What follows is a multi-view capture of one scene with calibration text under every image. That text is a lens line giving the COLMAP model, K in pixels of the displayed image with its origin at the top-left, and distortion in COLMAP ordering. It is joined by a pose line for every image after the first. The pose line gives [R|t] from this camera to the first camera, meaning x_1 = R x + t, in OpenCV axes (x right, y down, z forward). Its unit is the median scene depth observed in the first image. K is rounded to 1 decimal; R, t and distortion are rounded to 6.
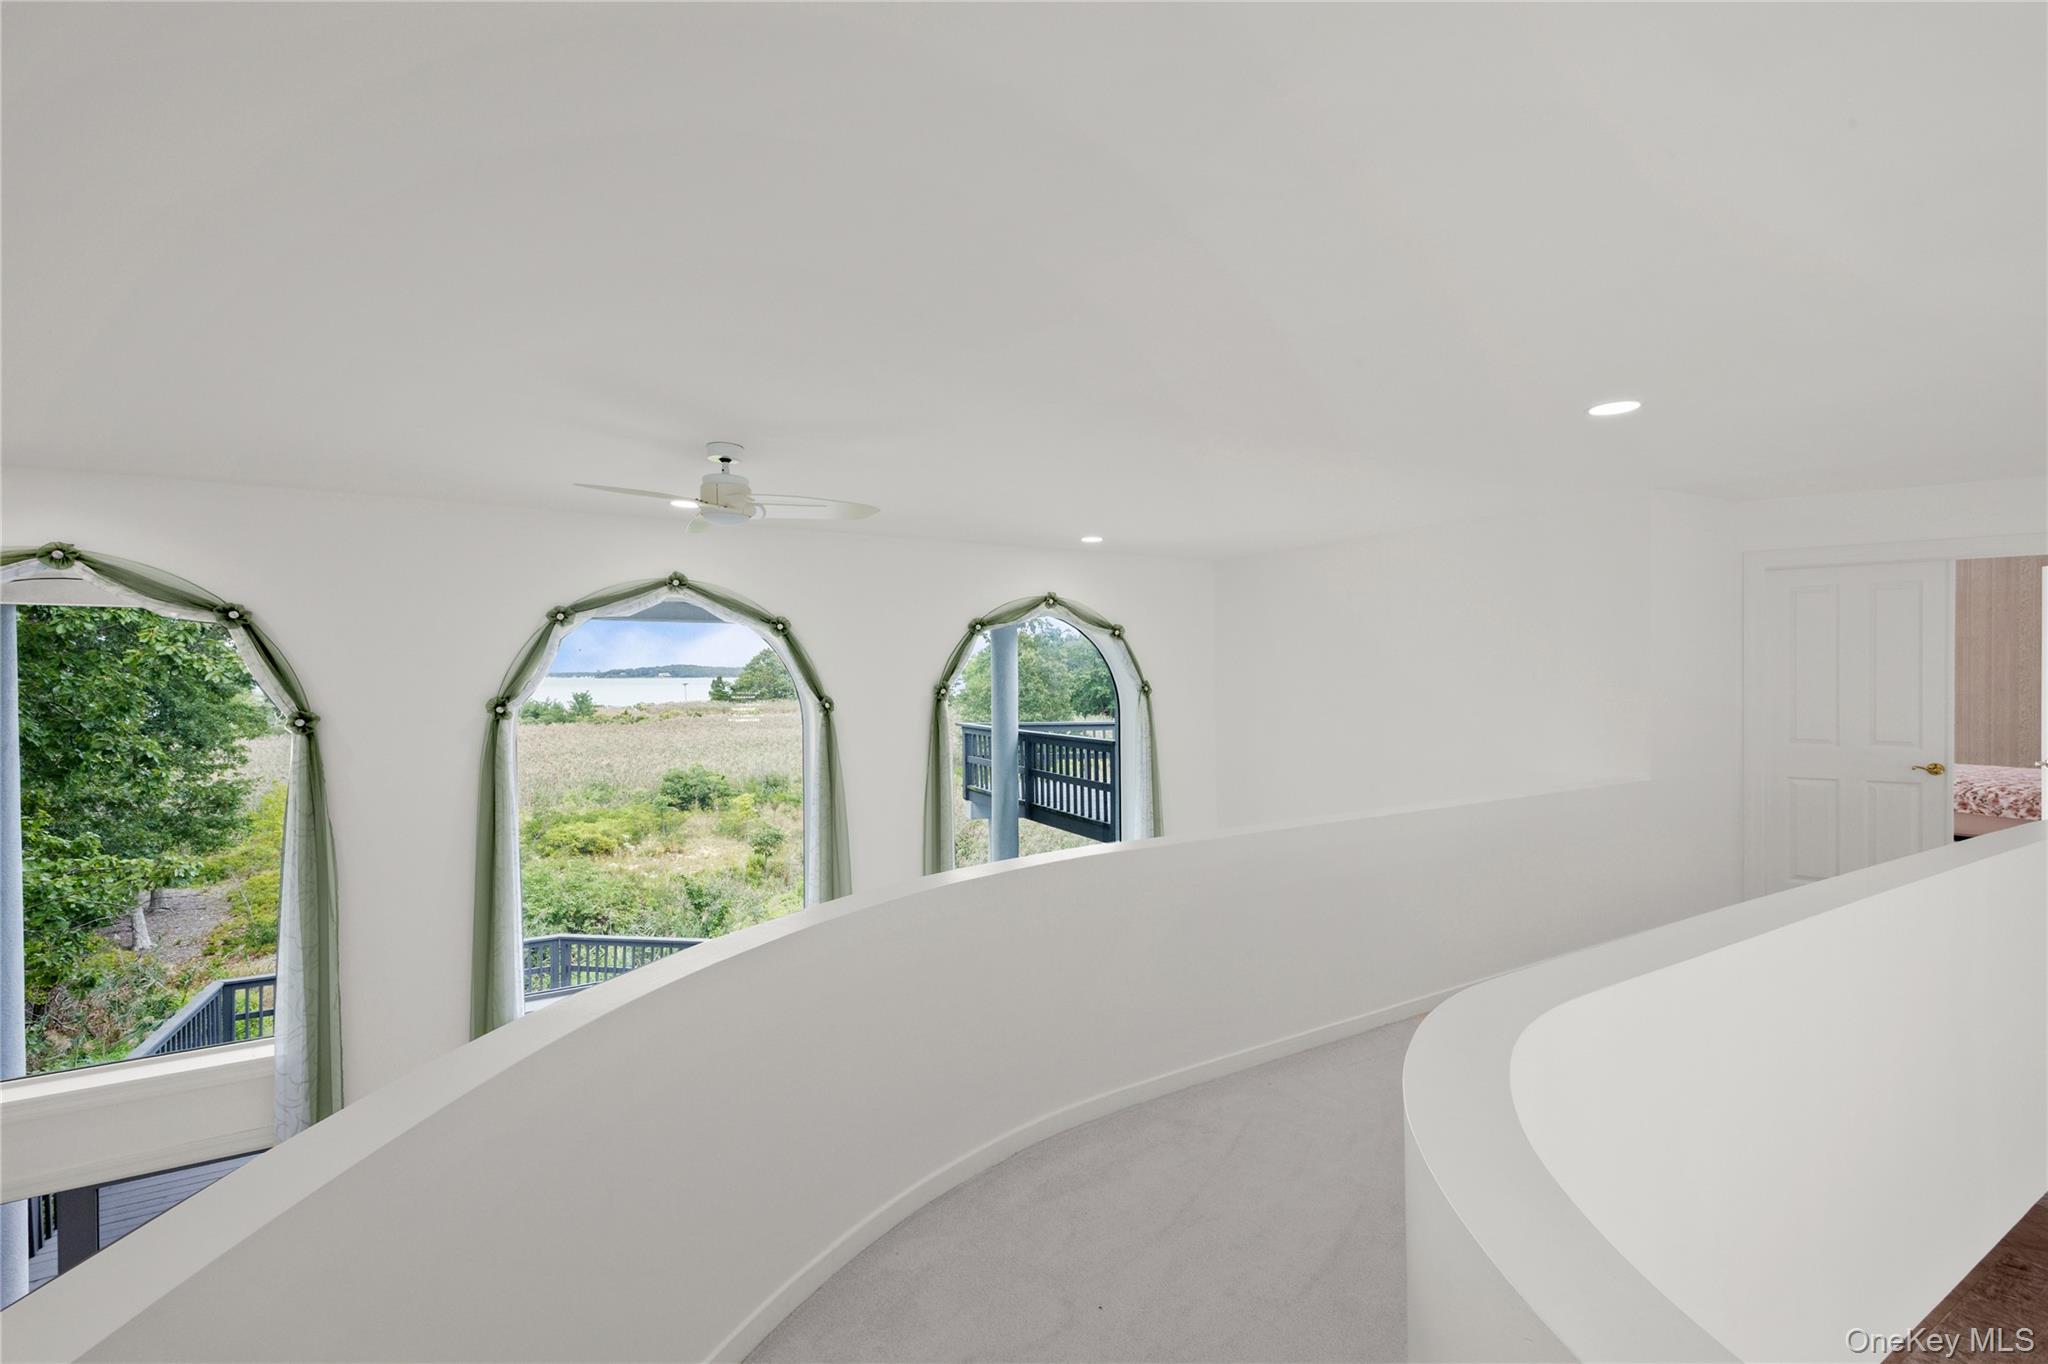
lens RADIAL K [[823.0, 0, 1023.9], [0, 823.0, 680.5], [0, 0, 1]] dist [0.009788, -0.001432]
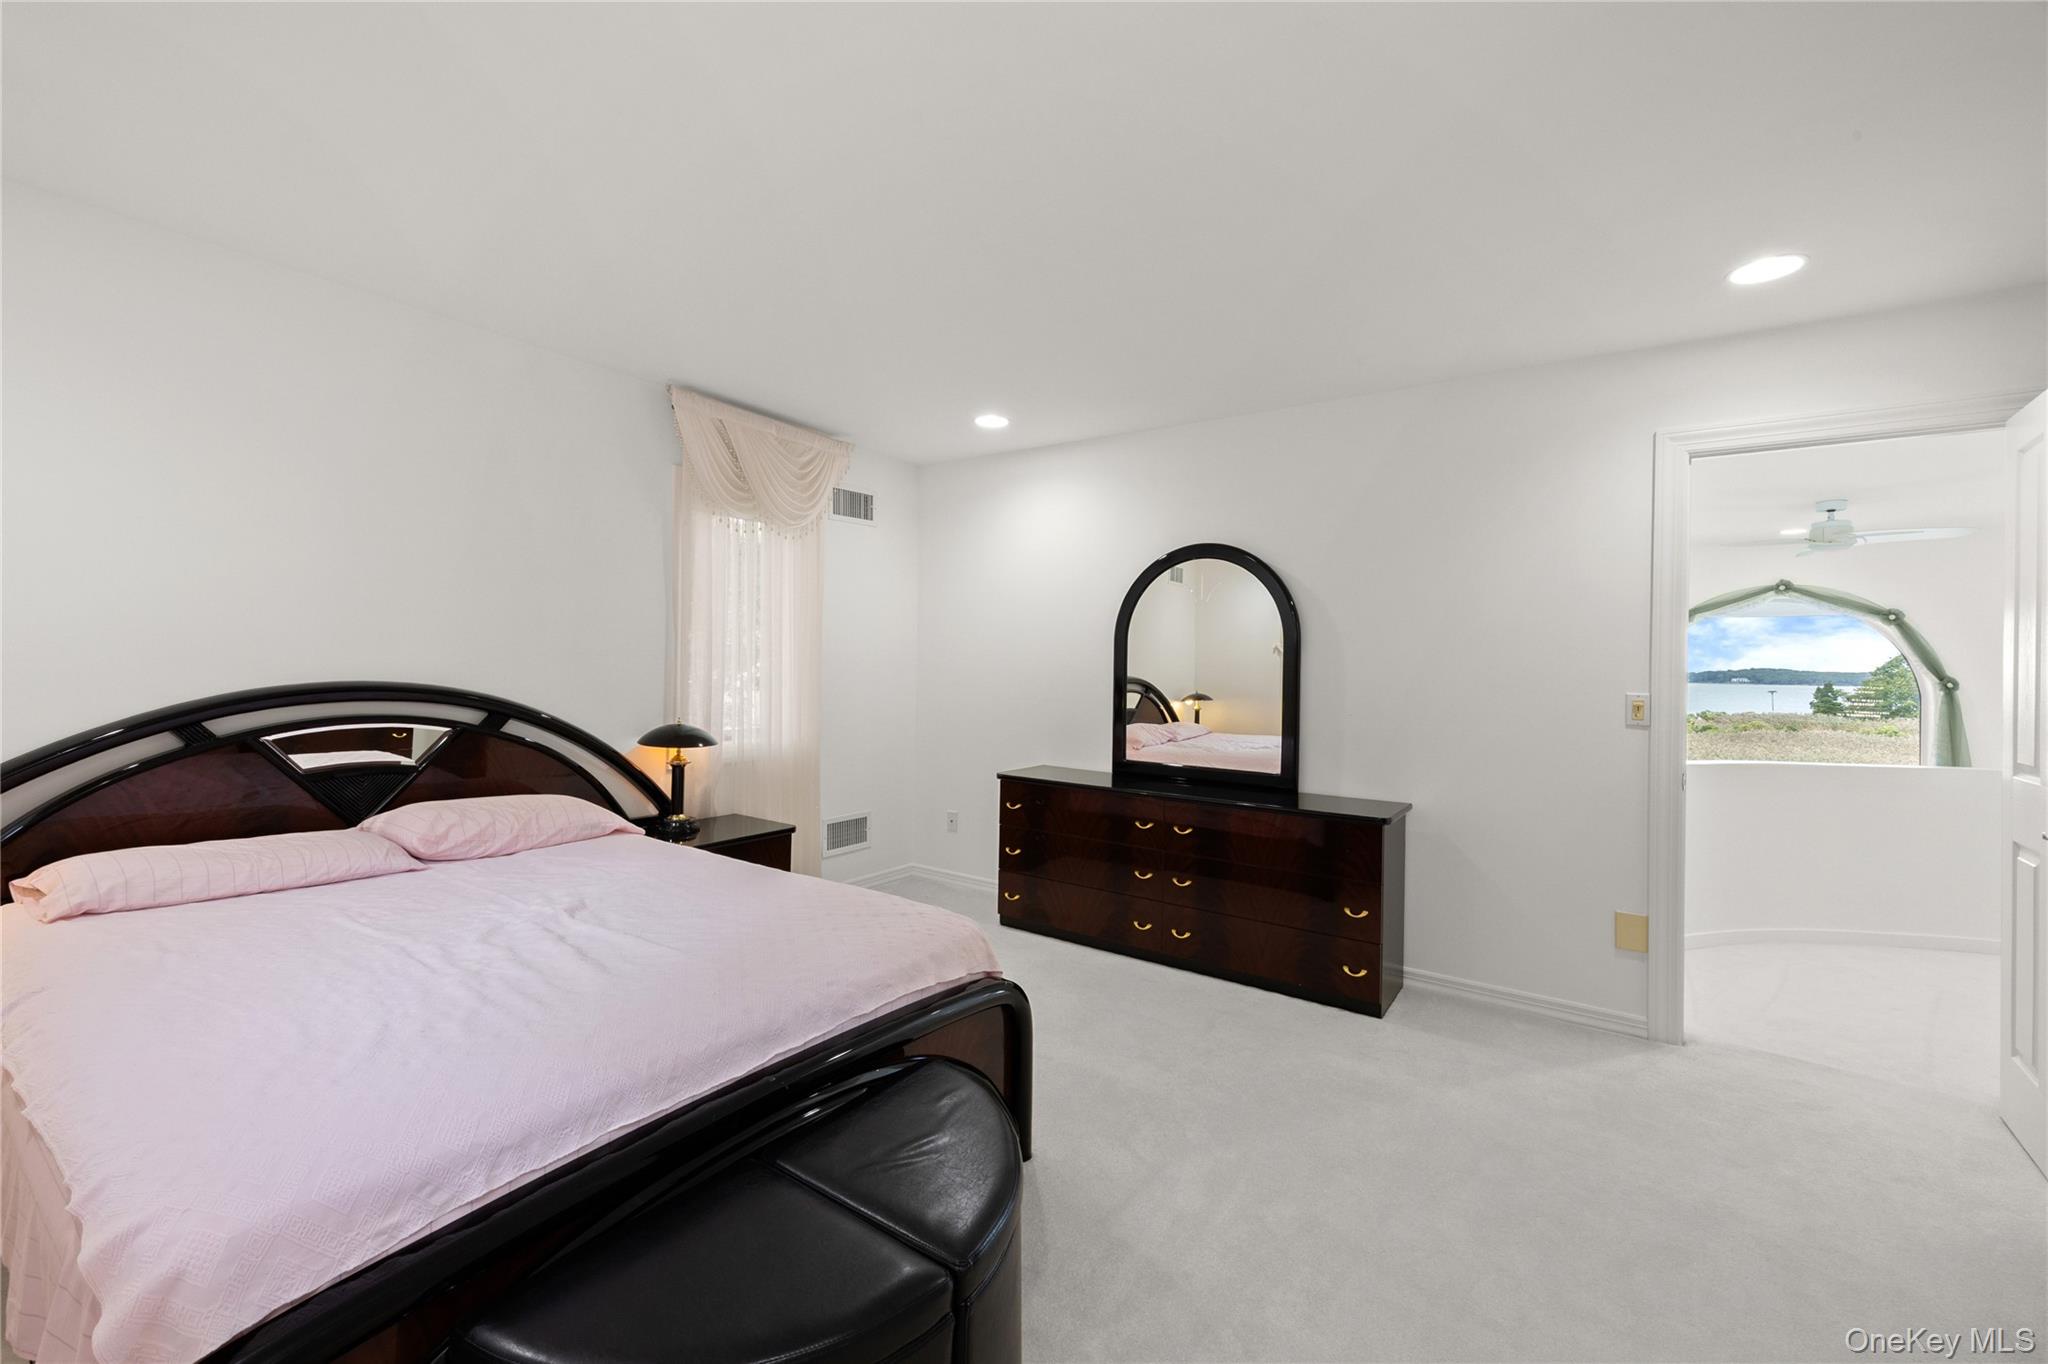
lens RADIAL K [[823.0, 0, 1015.4], [0, 823.0, 672.0], [0, 0, 1]] dist [0.009788, -0.001432]
pose [[0.426776, 0.015411, -0.904226, 0.265799], [-0.026985, 0.999627, 0.004300, 0.046193], [0.903955, 0.022566, 0.427032, -0.696685]]
